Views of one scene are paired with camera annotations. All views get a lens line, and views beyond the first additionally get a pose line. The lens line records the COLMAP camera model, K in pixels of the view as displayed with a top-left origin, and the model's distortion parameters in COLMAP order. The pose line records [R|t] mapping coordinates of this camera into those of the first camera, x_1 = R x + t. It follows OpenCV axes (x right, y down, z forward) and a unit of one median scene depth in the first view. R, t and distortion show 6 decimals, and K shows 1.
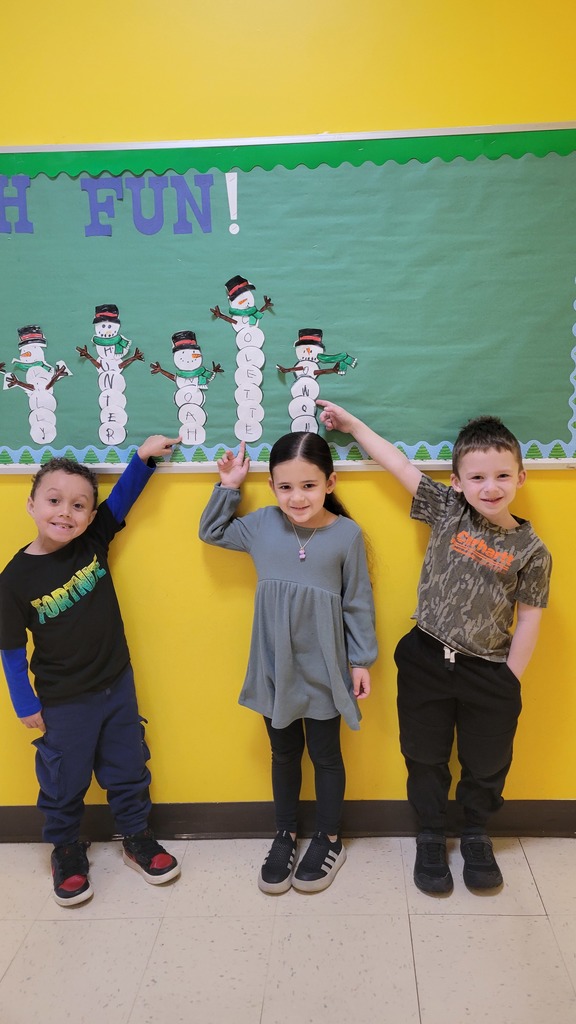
lens RADIAL K [[692.9, 0, 298.1], [0, 692.9, 517.1], [0, 0, 1]] dist [0.038992, -0.011855]
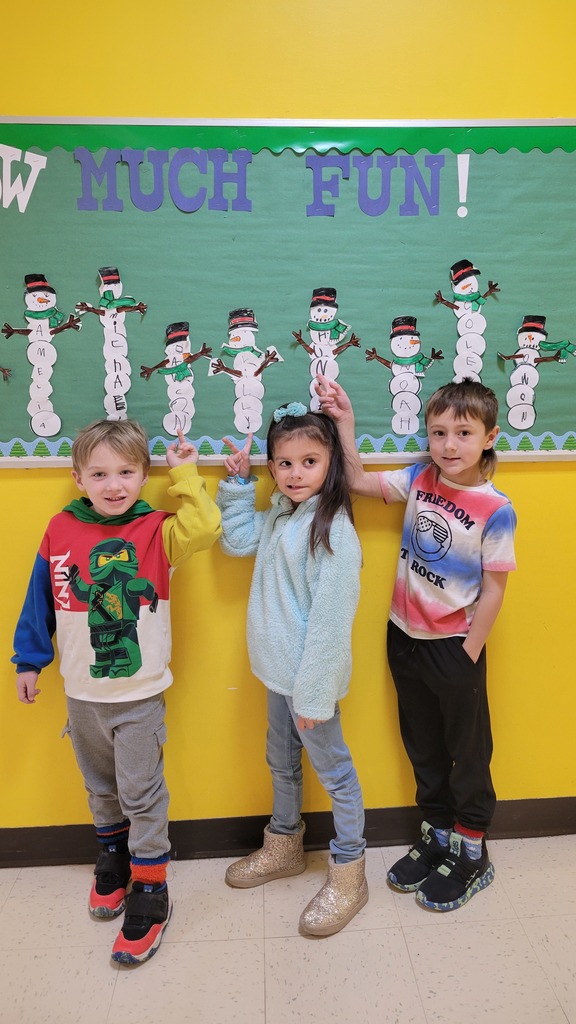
lens RADIAL K [[734.8, 0, 280.9], [0, 734.8, 508.4], [0, 0, 1]] dist [0.053784, -0.028457]
pose [[0.994322, -0.008886, 0.106041, -0.442650], [0.009704, 0.999927, -0.007196, 0.004676], [-0.105969, 0.008184, 0.994336, 0.001669]]
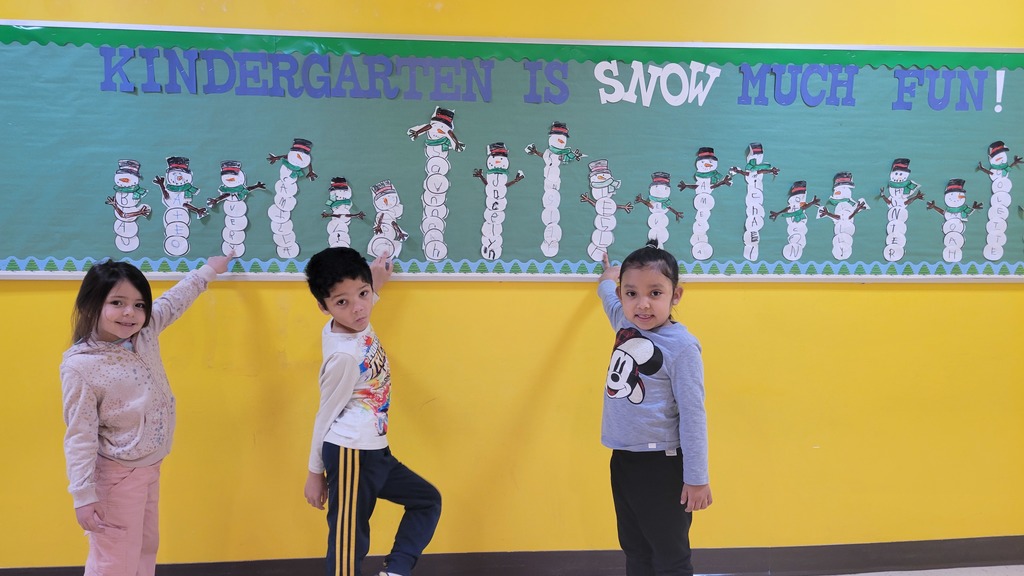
lens RADIAL K [[734.8, 0, 515.5], [0, 734.8, 282.9], [0, 0, 1]] dist [0.053784, -0.028457]
pose [[0.989893, 0.012887, 0.141231, -1.215505], [-0.003247, 0.997661, -0.068272, 0.038203], [-0.141781, 0.067123, 0.987620, -0.307491]]
